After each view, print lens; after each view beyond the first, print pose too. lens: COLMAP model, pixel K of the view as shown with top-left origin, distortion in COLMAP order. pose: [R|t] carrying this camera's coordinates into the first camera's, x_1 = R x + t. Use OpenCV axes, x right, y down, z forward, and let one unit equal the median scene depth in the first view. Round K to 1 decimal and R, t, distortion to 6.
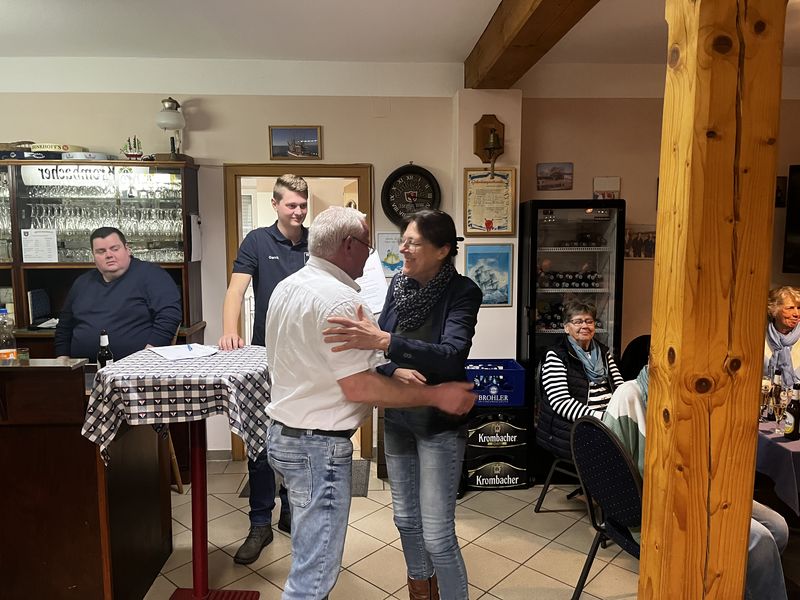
lens RADIAL K [[603.5, 0, 400.8], [0, 603.5, 291.5], [0, 0, 1]] dist [0.061374, -0.082955]
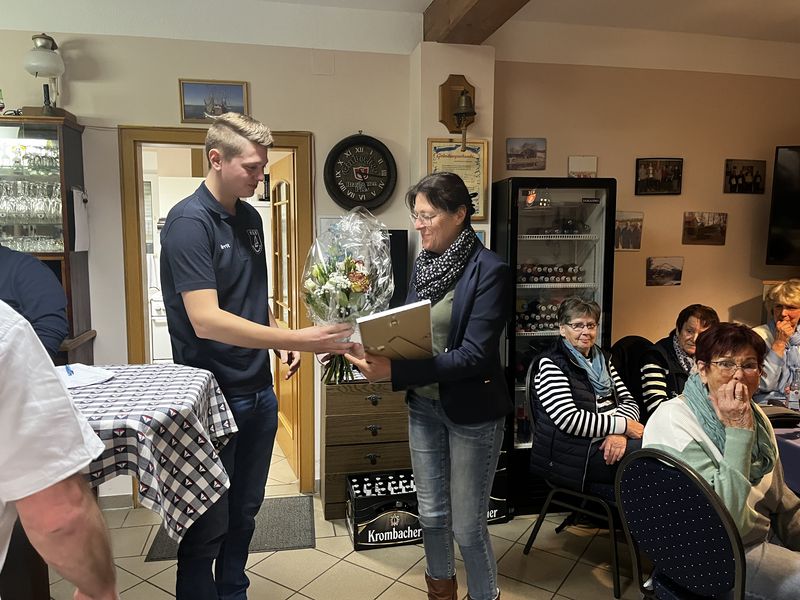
lens RADIAL K [[603.5, 0, 398.3], [0, 603.5, 296.0], [0, 0, 1]] dist [0.061374, -0.082955]
pose [[0.988355, -0.011018, 0.151764, -0.063036], [0.011149, 0.999938, -0.000011, 0.010438], [-0.151755, 0.001703, 0.988417, 0.190063]]
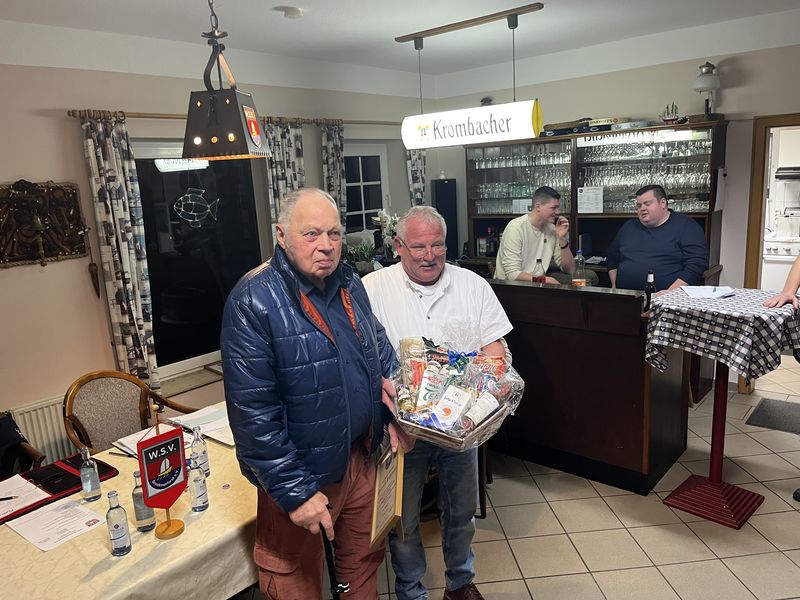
lens RADIAL K [[603.5, 0, 401.1], [0, 603.5, 303.6], [0, 0, 1]] dist [0.061374, -0.082955]
pose [[0.726034, 0.100854, -0.680223, 0.016899], [-0.014448, 0.991205, 0.131541, -0.020228], [0.687507, -0.085676, 0.721106, -0.220636]]
